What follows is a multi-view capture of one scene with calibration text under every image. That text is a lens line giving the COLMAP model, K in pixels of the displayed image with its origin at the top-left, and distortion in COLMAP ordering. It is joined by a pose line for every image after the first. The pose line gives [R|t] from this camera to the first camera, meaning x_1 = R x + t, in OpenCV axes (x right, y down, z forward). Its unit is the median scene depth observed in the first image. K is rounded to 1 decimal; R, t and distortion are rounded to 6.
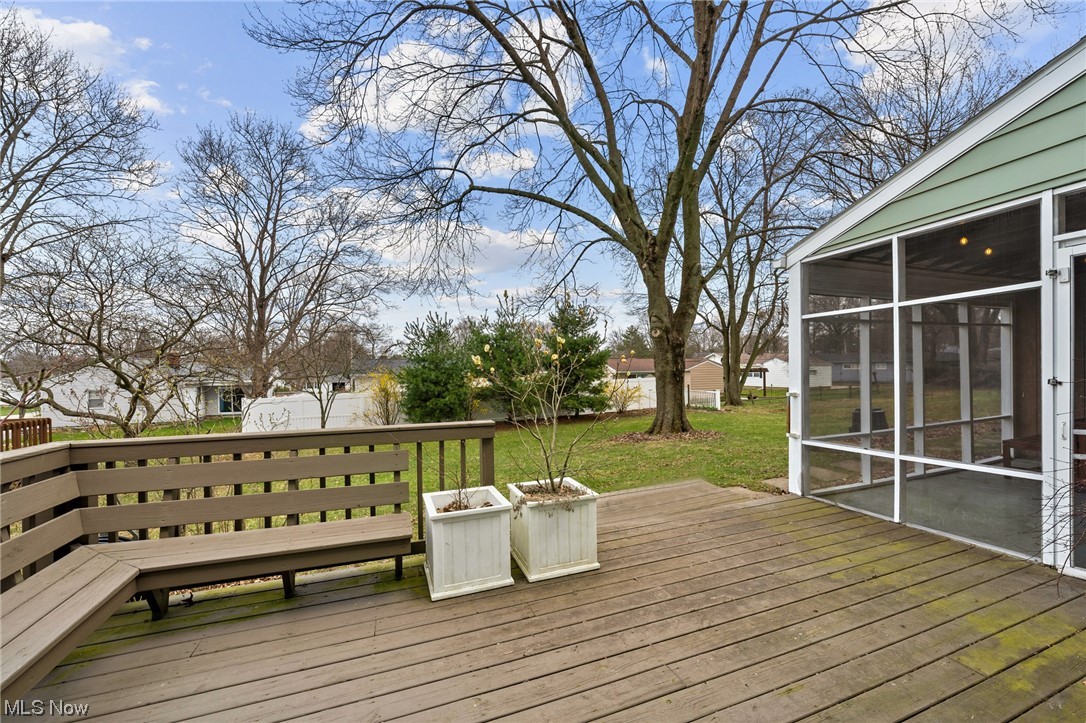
lens RADIAL K [[424.0, 0, 543.1], [0, 424.0, 369.0], [0, 0, 1]] dist [0.000491, 0.000007]
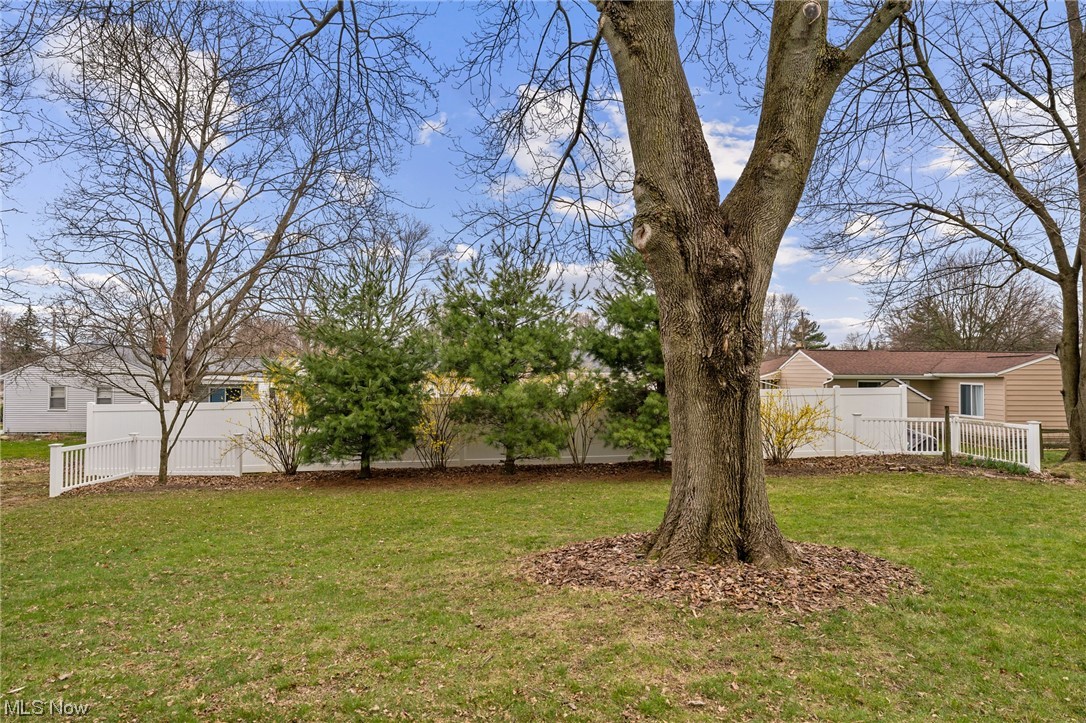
lens RADIAL K [[629.4, 0, 547.7], [0, 629.4, 359.5], [0, 0, 1]] dist [0.008561, 0.000798]
pose [[0.937896, 0.008964, -0.346802, 0.345584], [-0.015613, 0.999744, -0.016383, 0.014789], [0.346566, 0.020780, 0.937795, 0.516776]]
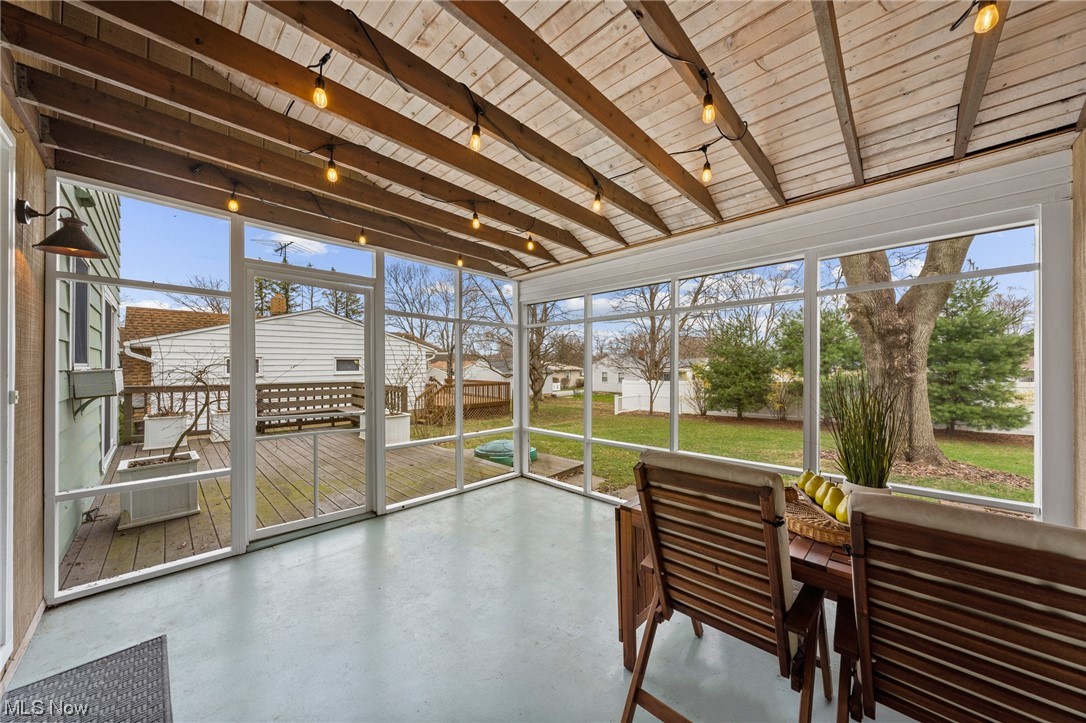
lens RADIAL K [[371.8, 0, 550.1], [0, 371.8, 362.2], [0, 0, 1]] dist [0.000086, 0.000031]
pose [[0.425353, 0.006678, -0.905003, 0.602053], [-0.000270, 0.999974, 0.007252, -0.010323], [0.905028, -0.002840, 0.425343, 0.240268]]
